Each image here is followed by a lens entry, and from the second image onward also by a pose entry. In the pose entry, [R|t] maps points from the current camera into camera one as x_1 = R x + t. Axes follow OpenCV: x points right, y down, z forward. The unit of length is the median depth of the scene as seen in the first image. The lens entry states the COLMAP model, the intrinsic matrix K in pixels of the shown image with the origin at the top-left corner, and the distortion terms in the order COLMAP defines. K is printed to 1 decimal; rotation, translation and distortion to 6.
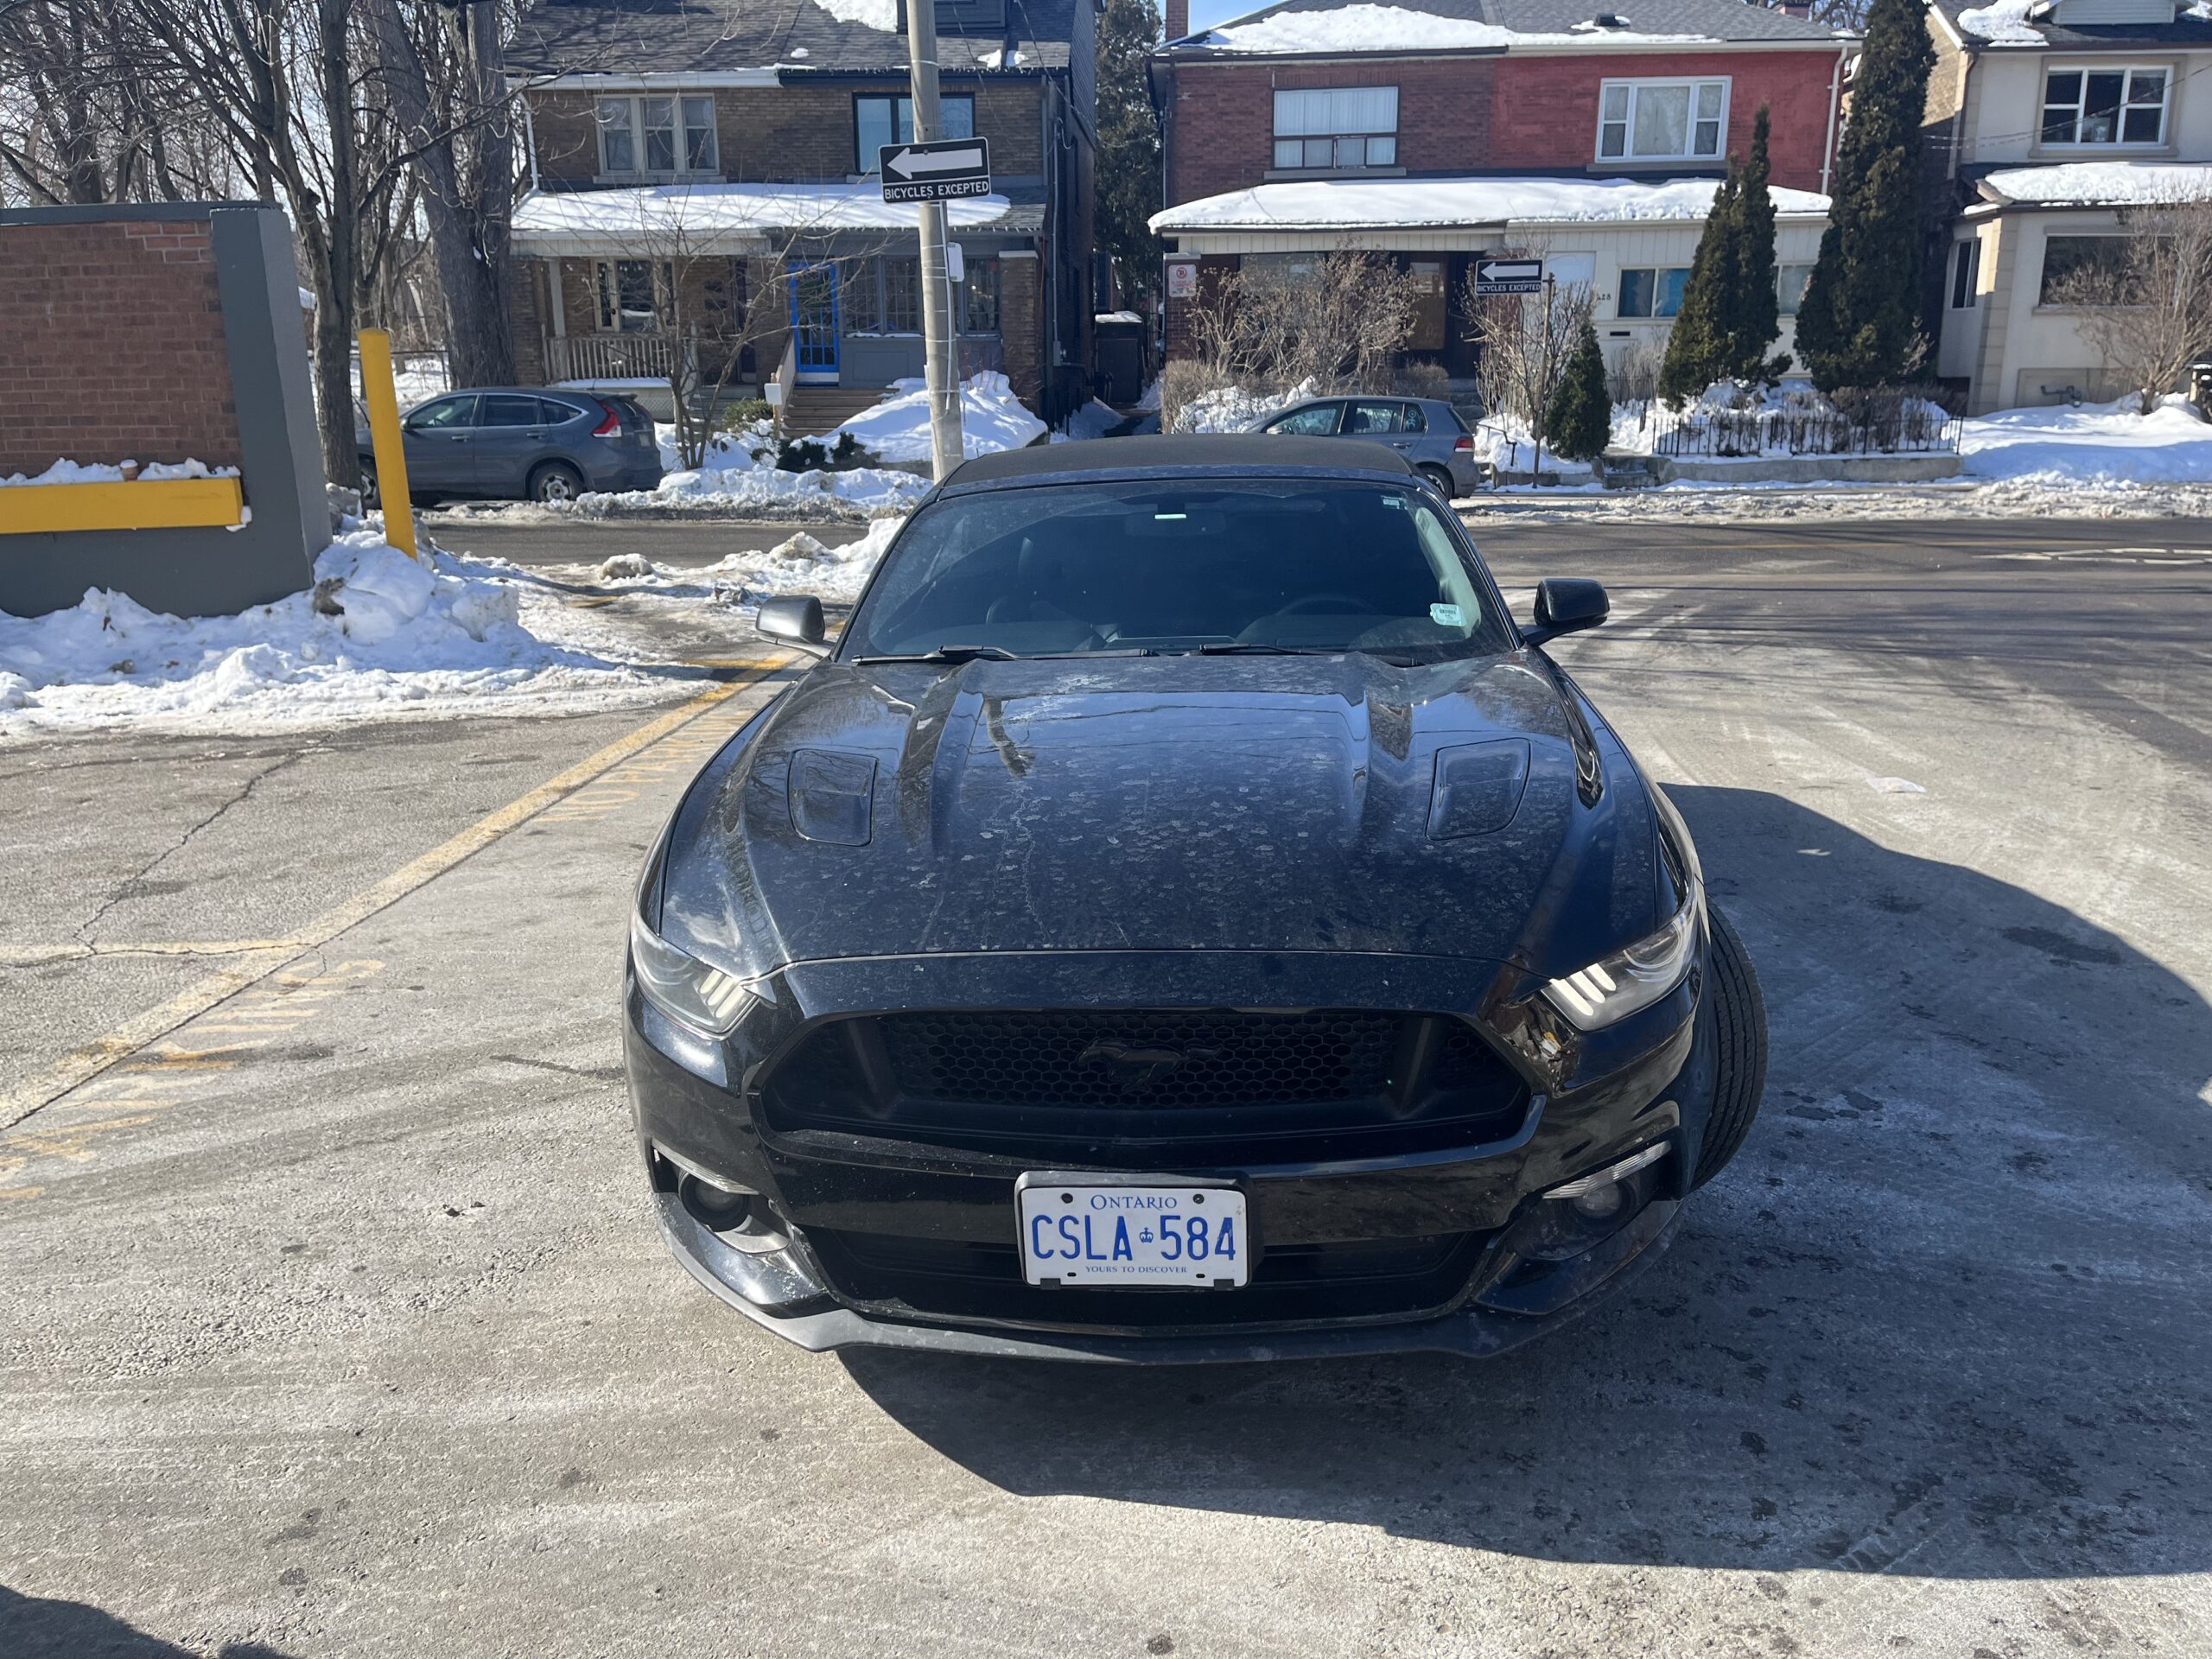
lens RADIAL K [[1696.7, 0, 1166.7], [0, 1696.7, 833.8], [0, 0, 1]] dist [0.073521, -0.076670]
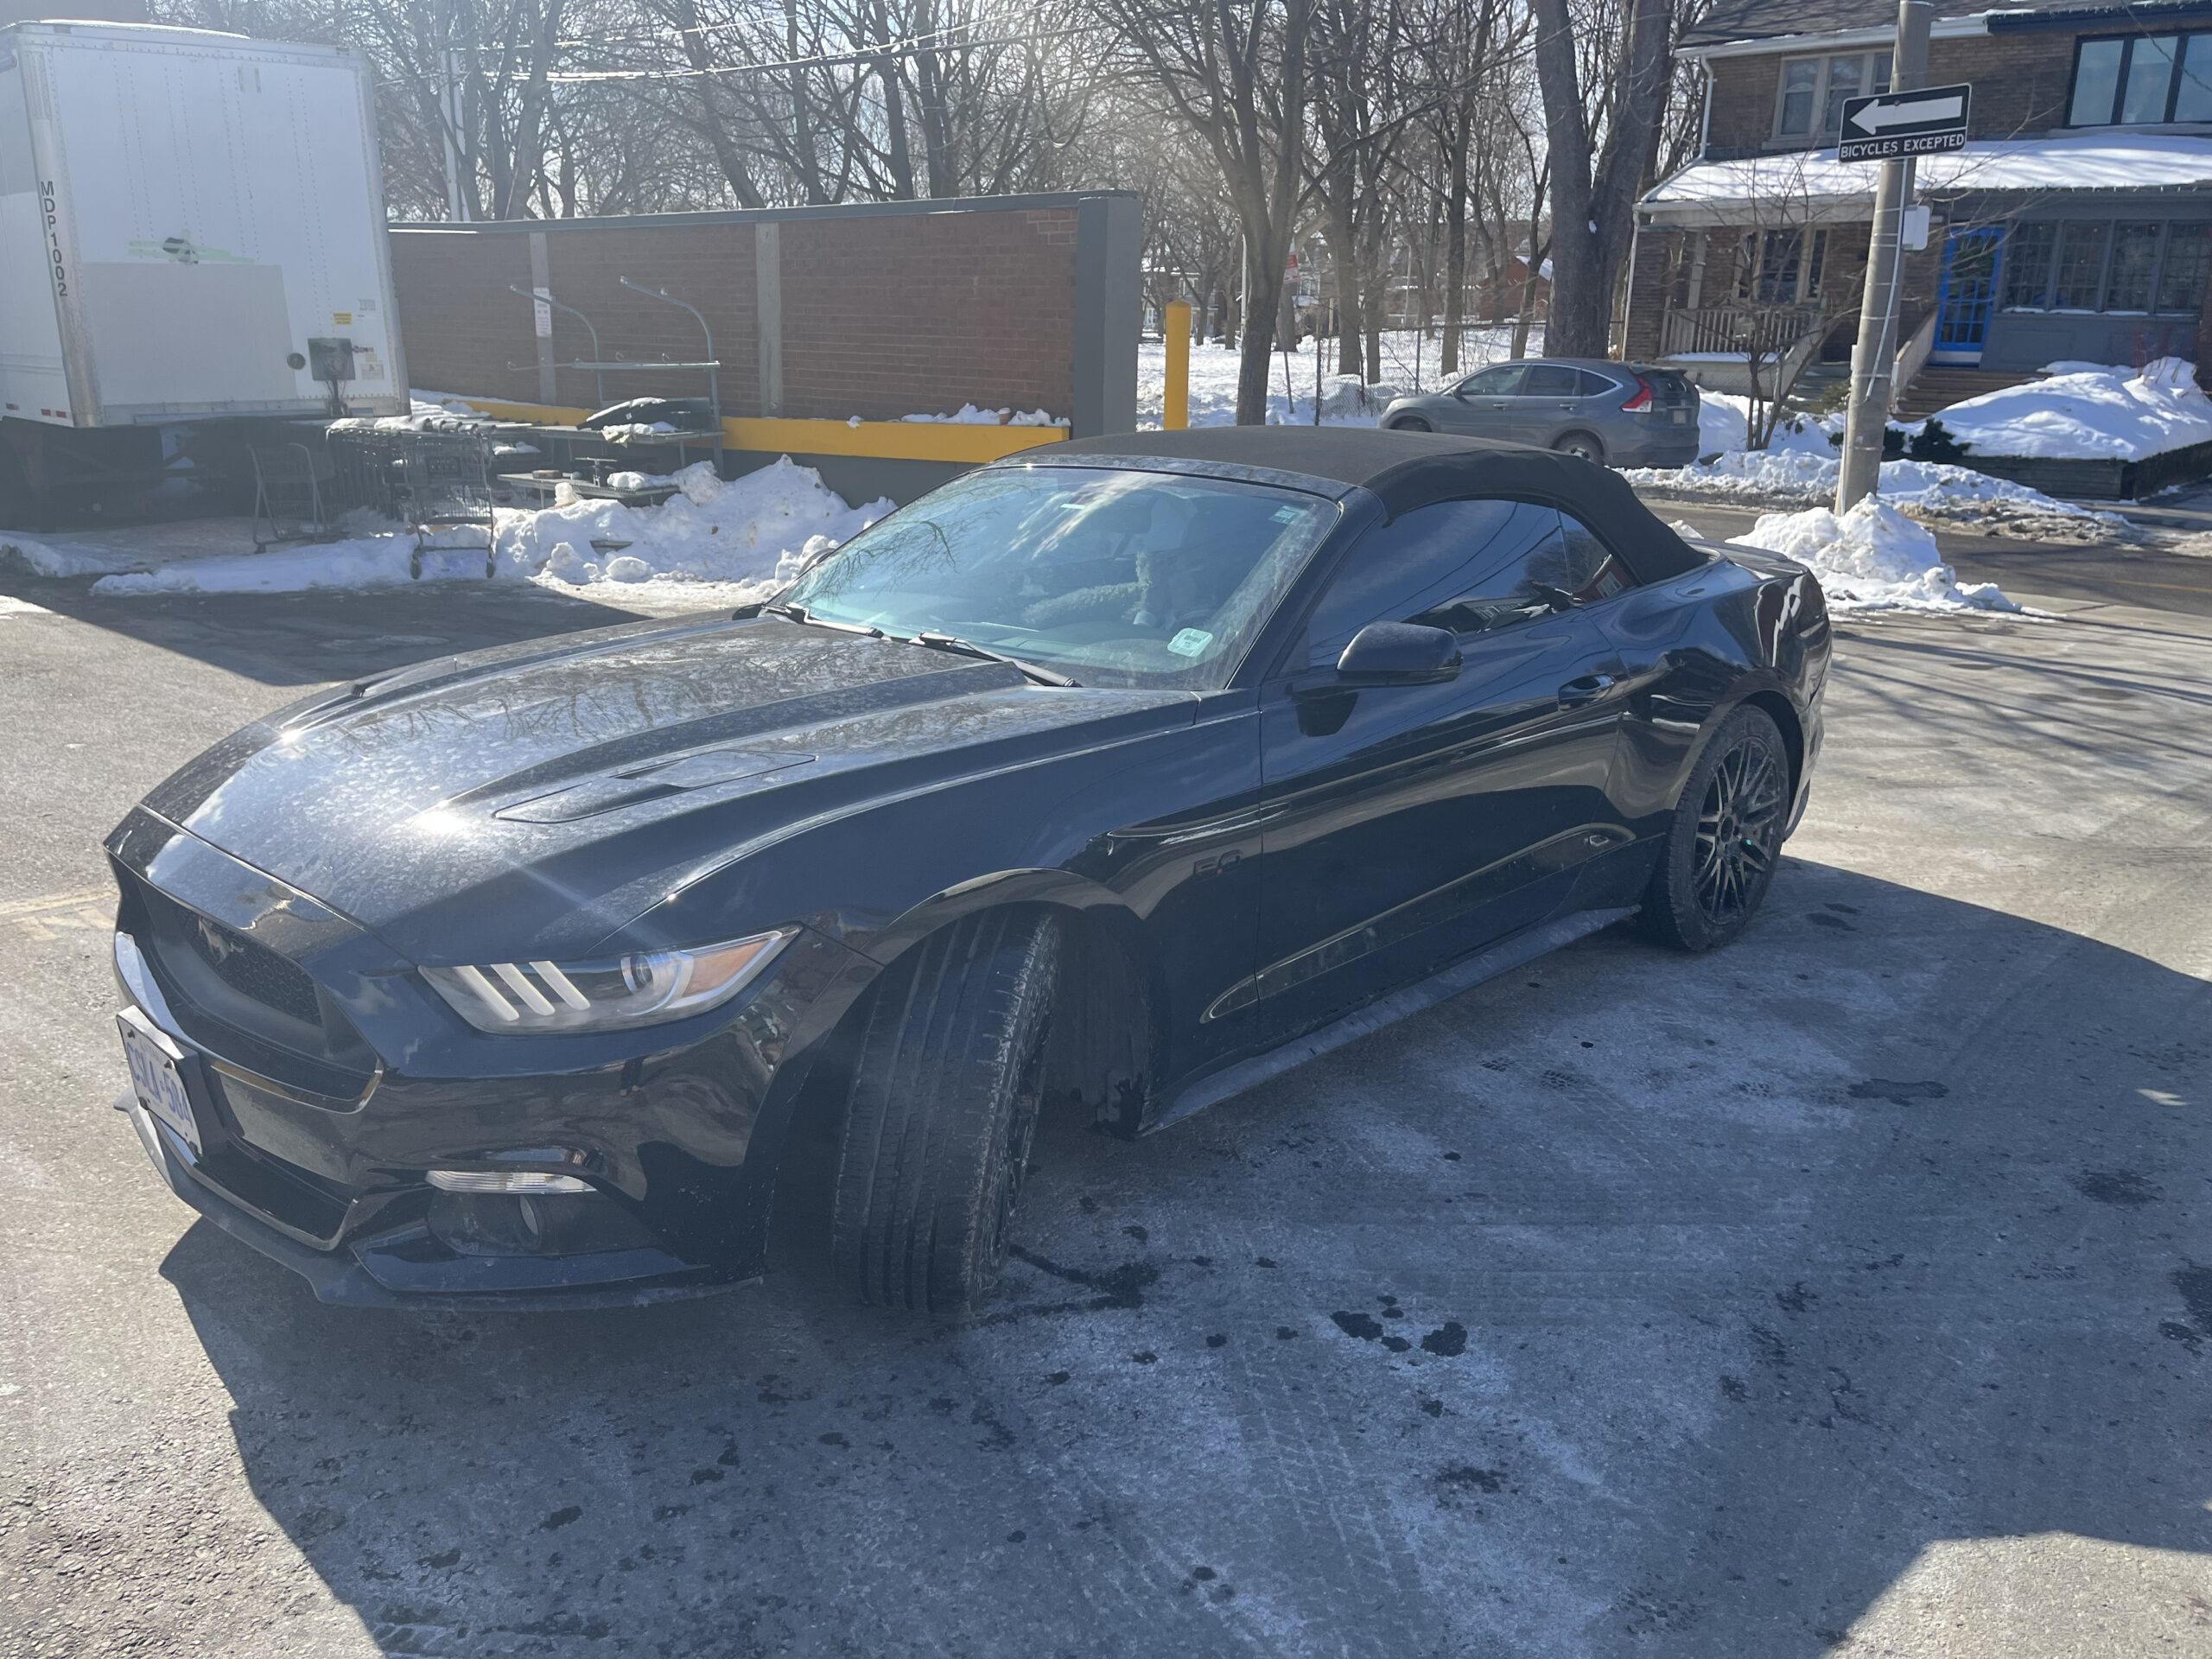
lens RADIAL K [[1725.2, 0, 1106.0], [0, 1725.2, 829.5], [0, 0, 1]] dist [0.113371, -0.167029]
pose [[0.751176, 0.207588, -0.626611, 0.191974], [-0.203010, 0.975908, 0.079939, -0.025544], [0.628110, 0.067161, 0.775221, 0.075602]]
